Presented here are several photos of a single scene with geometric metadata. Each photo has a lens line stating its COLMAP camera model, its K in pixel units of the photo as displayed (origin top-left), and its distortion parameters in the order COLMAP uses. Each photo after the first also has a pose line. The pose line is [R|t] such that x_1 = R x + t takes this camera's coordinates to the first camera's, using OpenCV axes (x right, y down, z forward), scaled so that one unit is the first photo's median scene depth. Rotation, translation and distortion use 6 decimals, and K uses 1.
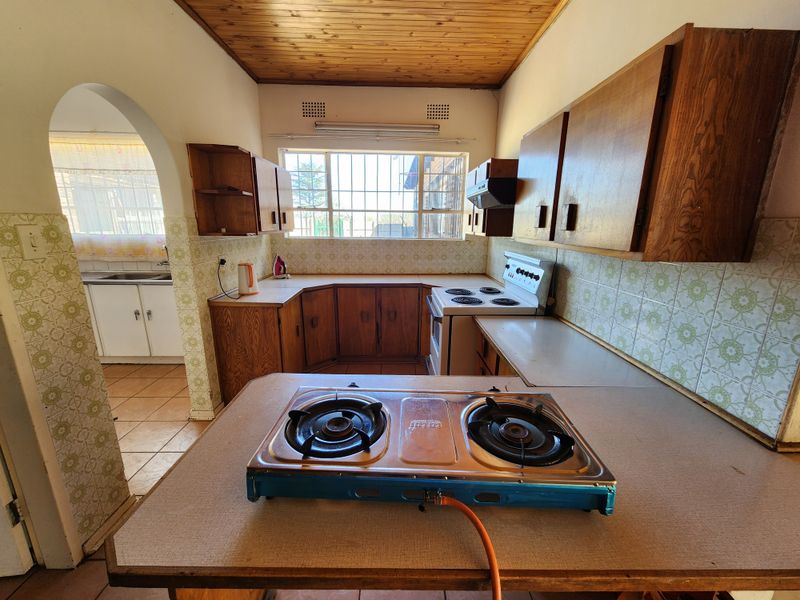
lens RADIAL K [[328.0, 0, 400.1], [0, 328.0, 305.6], [0, 0, 1]] dist [0.001352, 0.000366]
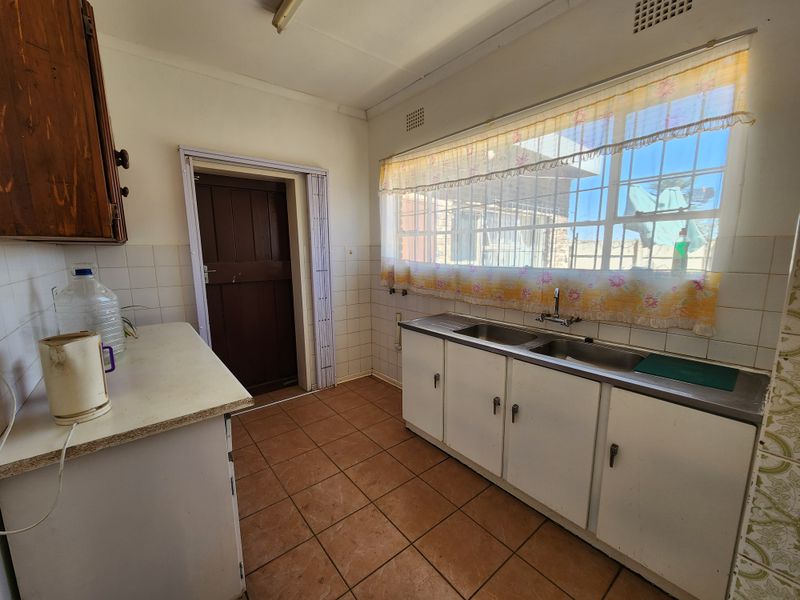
lens RADIAL K [[328.0, 0, 402.3], [0, 328.0, 301.5], [0, 0, 1]] dist [0.001352, 0.000366]
pose [[0.613592, 0.103727, -0.782781, -0.451546], [-0.176580, 0.984254, -0.007989, -0.113626], [0.769626, 0.143125, 0.622246, 0.468364]]
